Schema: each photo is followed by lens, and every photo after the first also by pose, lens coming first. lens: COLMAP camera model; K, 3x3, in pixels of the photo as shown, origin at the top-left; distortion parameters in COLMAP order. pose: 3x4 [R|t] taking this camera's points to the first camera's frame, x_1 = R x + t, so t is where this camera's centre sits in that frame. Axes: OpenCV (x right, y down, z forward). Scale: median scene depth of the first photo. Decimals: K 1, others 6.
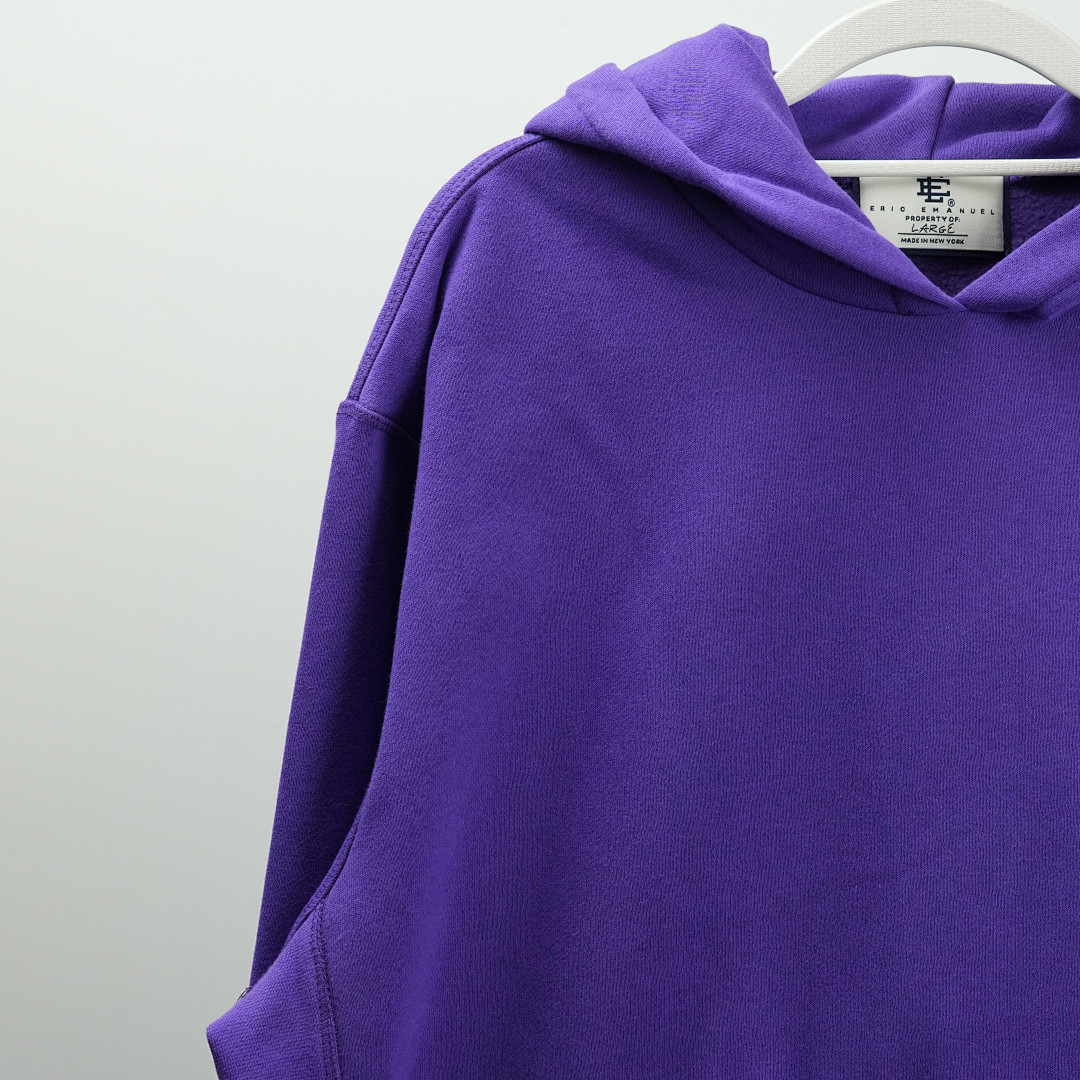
lens RADIAL K [[3301.2, 0, 540.0], [0, 3301.2, 540.0], [0, 0, 1]] dist [0.054244, -0.578489]
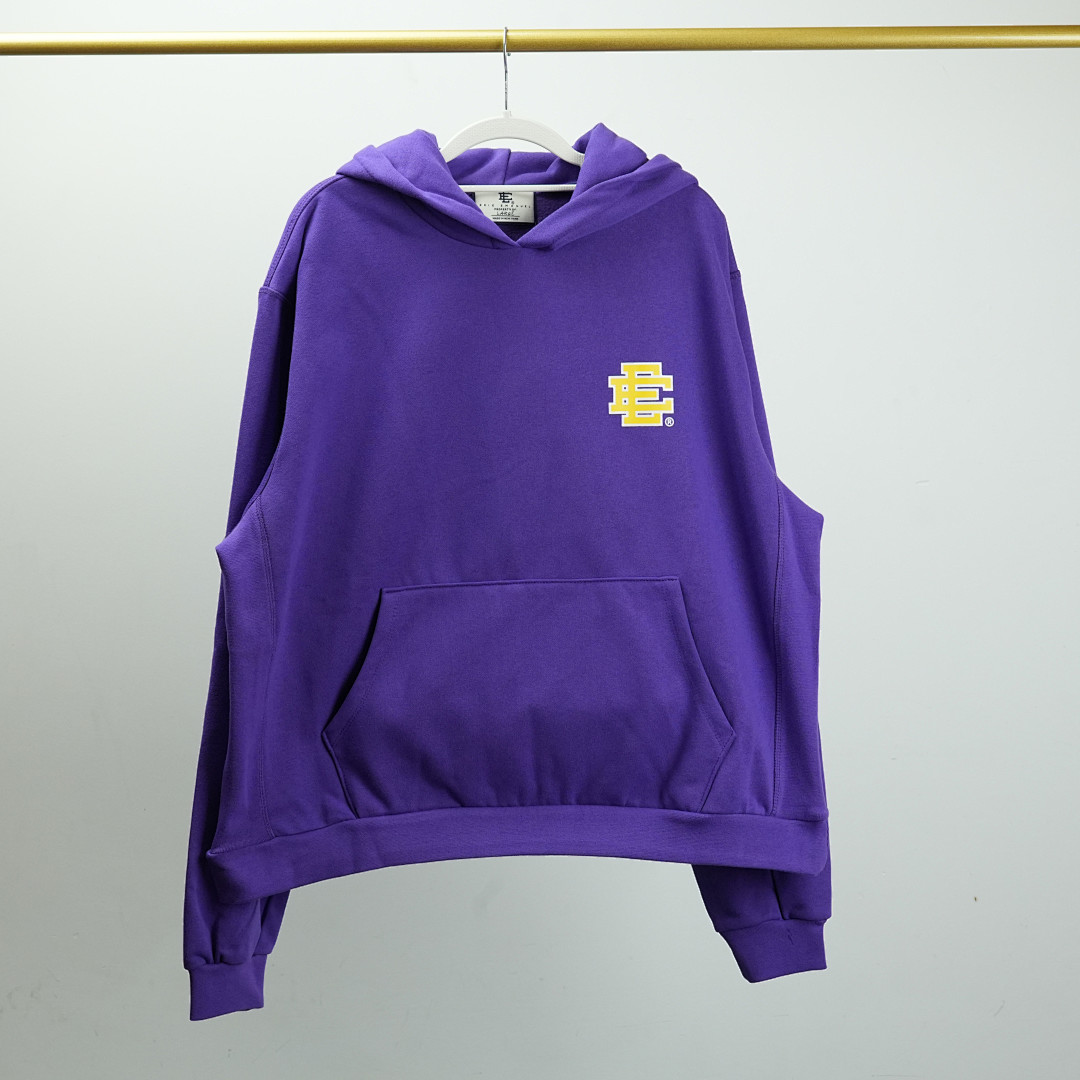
lens RADIAL K [[3301.2, 0, 540.0], [0, 3301.2, 540.0], [0, 0, 1]] dist [0.054244, -0.578489]
pose [[0.984210, -0.022296, 0.175595, -0.287999], [0.019275, 0.999636, 0.018894, 0.100440], [-0.175952, -0.015211, 0.984281, -1.398984]]
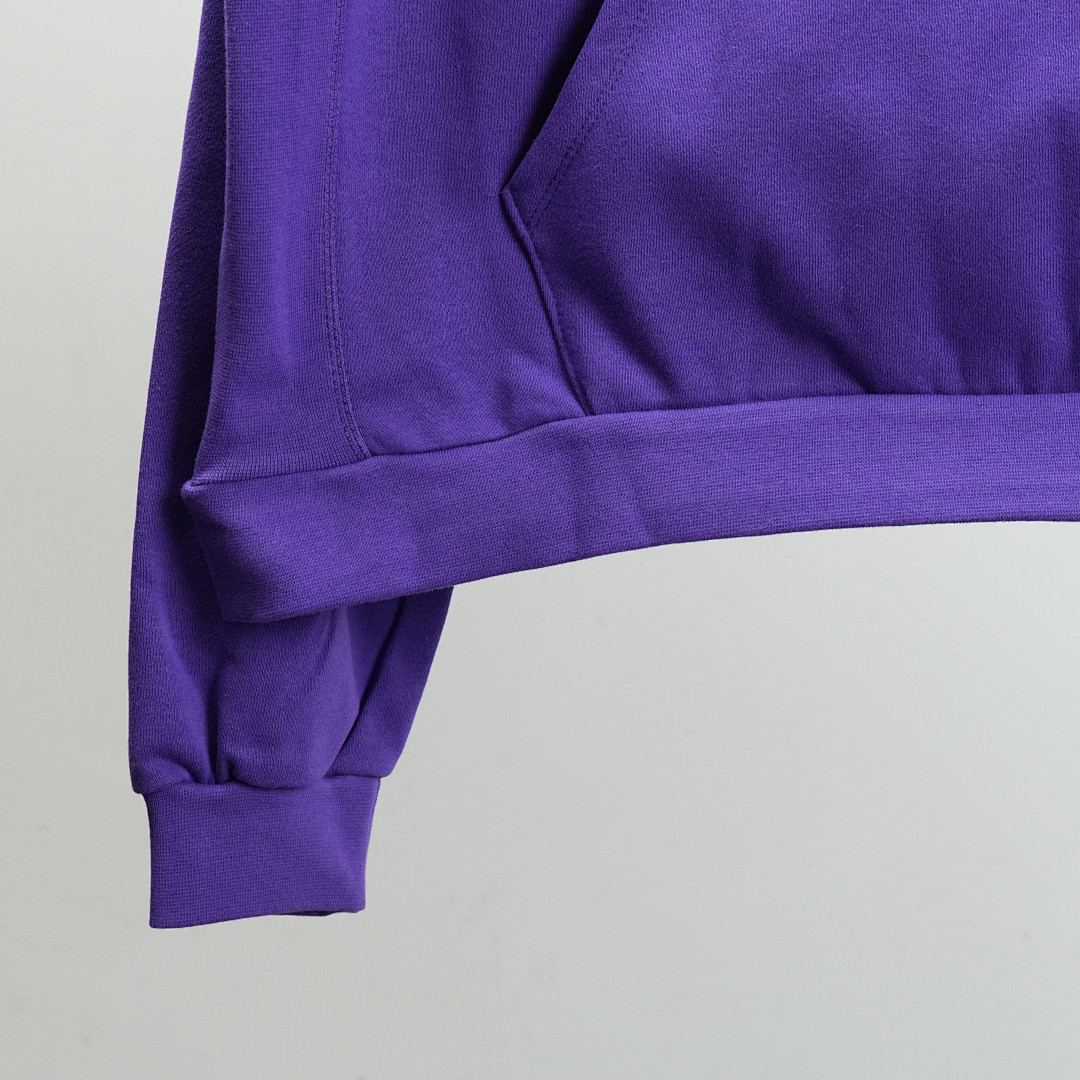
lens RADIAL K [[3301.2, 0, 540.0], [0, 3301.2, 540.0], [0, 0, 1]] dist [0.054244, -0.578489]
pose [[0.999052, -0.001585, -0.043498, 0.032114], [0.001241, 0.999968, -0.007927, 0.393988], [0.043509, 0.007866, 0.999022, 0.107702]]
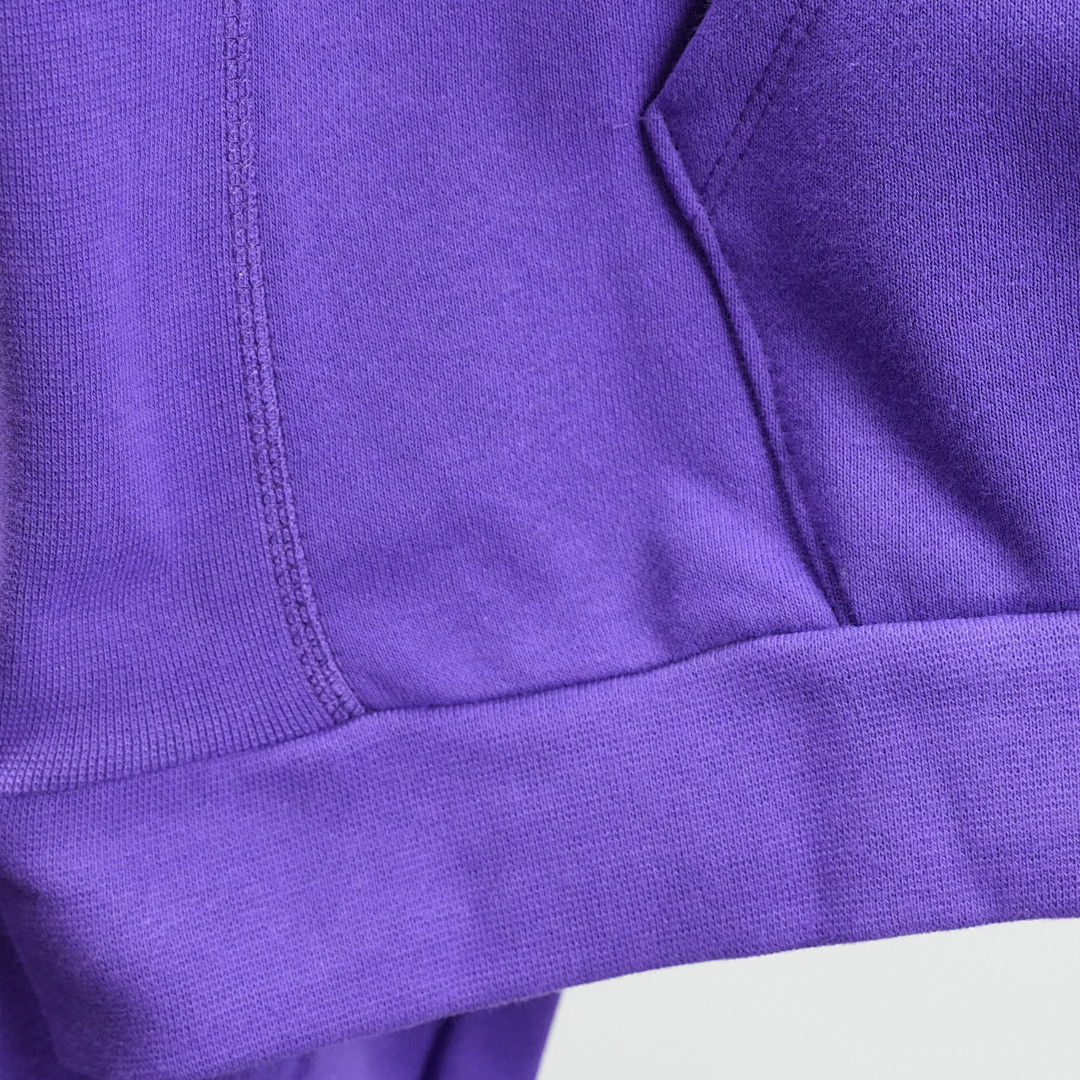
lens RADIAL K [[3301.2, 0, 540.0], [0, 3301.2, 540.0], [0, 0, 1]] dist [0.054244, -0.578489]
pose [[0.987262, -0.004952, -0.159027, 0.033508], [0.021617, 0.994422, 0.103240, 0.297332], [0.157629, -0.105363, 0.981861, 0.628999]]
